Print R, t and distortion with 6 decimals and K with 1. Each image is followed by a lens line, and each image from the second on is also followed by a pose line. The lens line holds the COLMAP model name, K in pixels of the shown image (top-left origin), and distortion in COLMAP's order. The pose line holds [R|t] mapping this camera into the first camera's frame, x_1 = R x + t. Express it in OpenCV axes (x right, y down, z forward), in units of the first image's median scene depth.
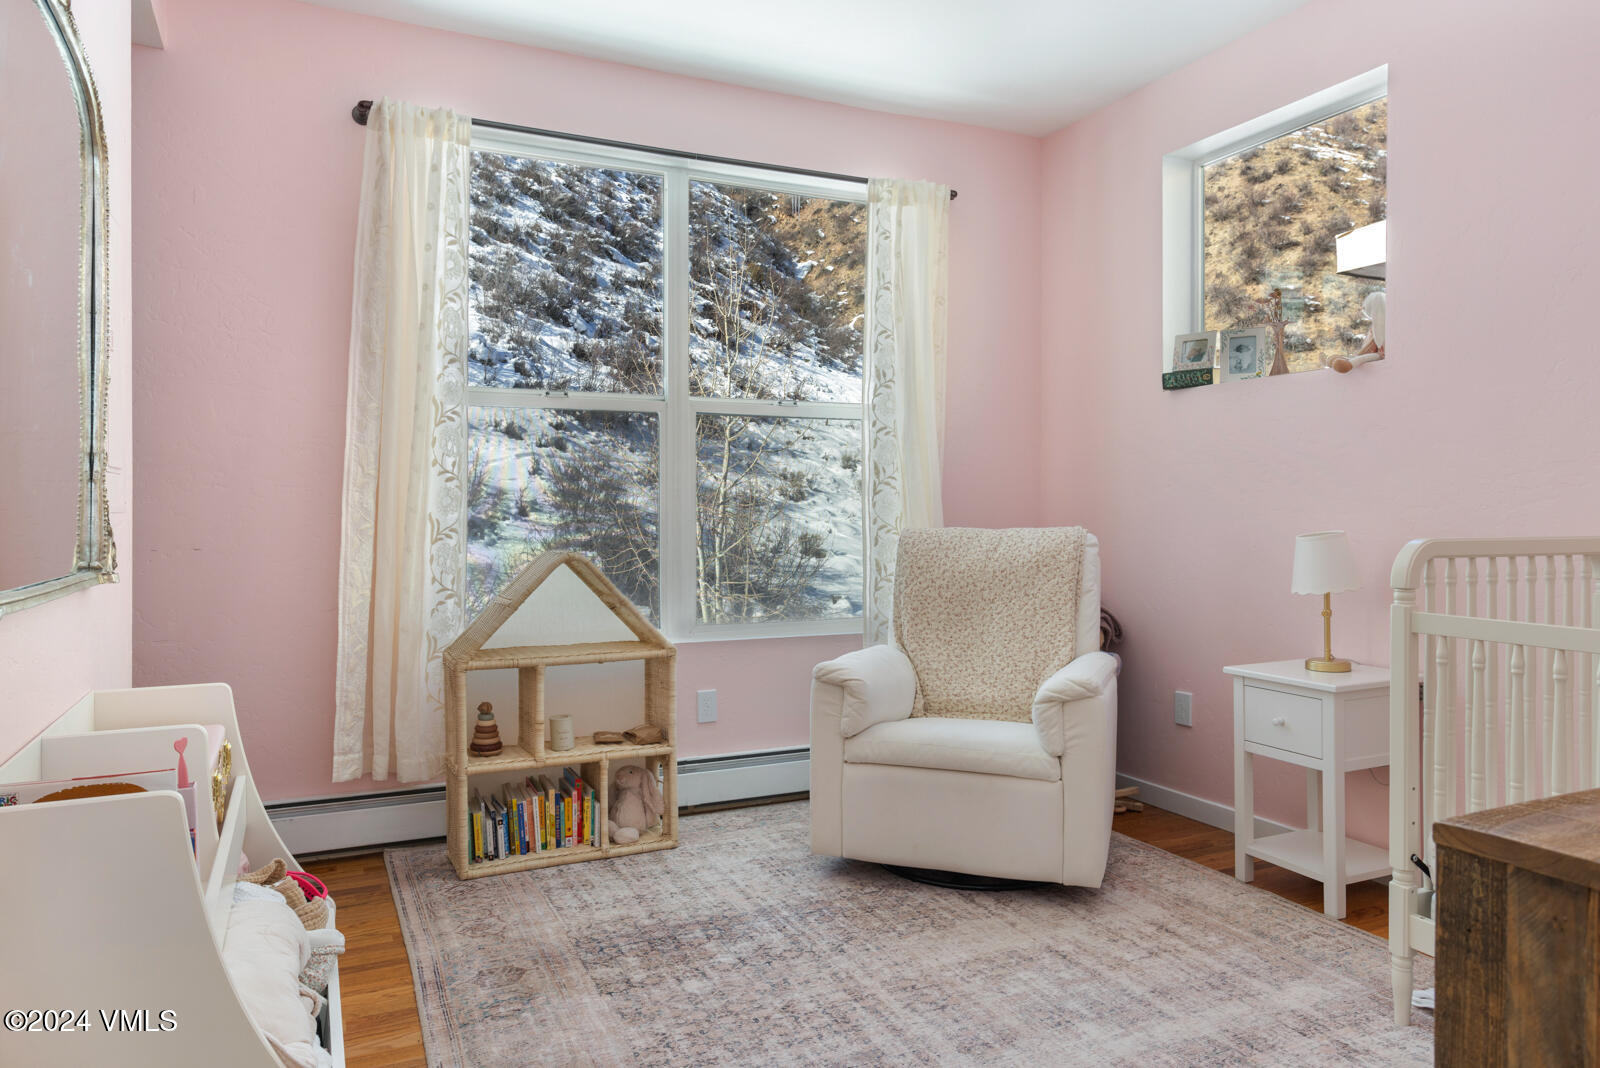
lens RADIAL K [[1028.2, 0, 803.8], [0, 1028.2, 537.9], [0, 0, 1]] dist [-0.004993, 0.013437]
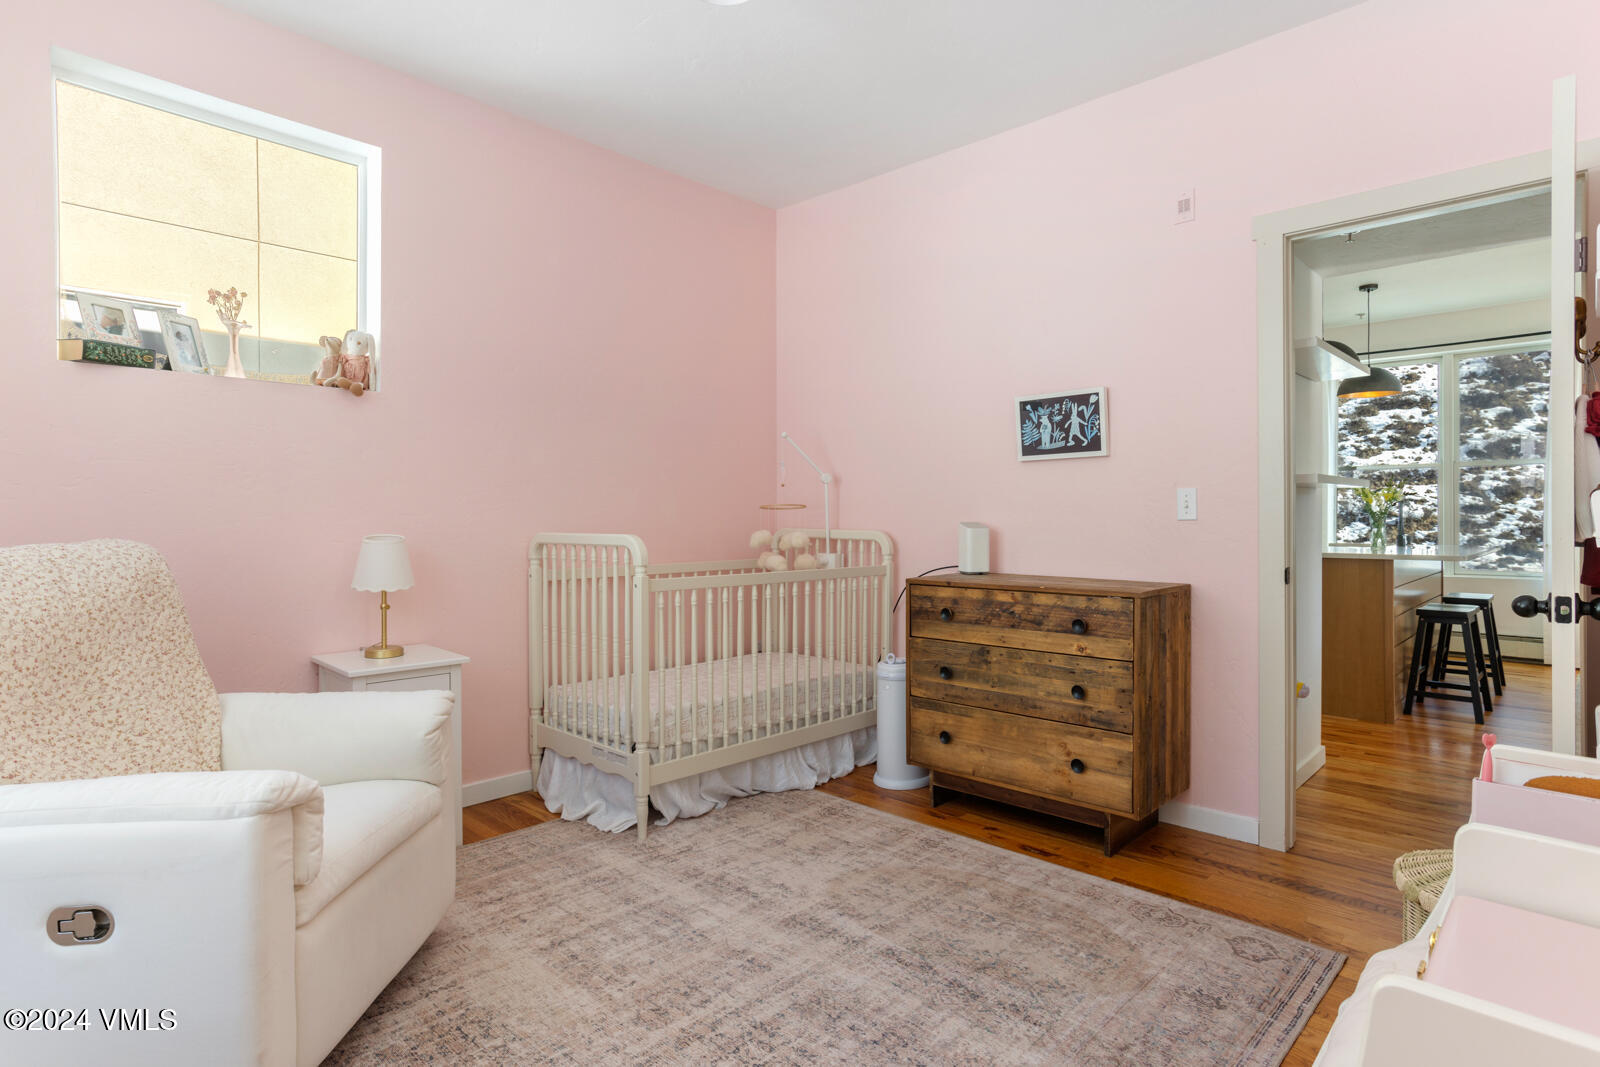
lens RADIAL K [[841.7, 0, 797.5], [0, 841.7, 529.6], [0, 0, 1]] dist [-0.018510, 0.000637]
pose [[-0.366249, -0.013114, 0.930424, -0.635257], [0.014152, 0.999707, 0.019661, -0.031733], [-0.930409, 0.020368, -0.365956, 1.084735]]
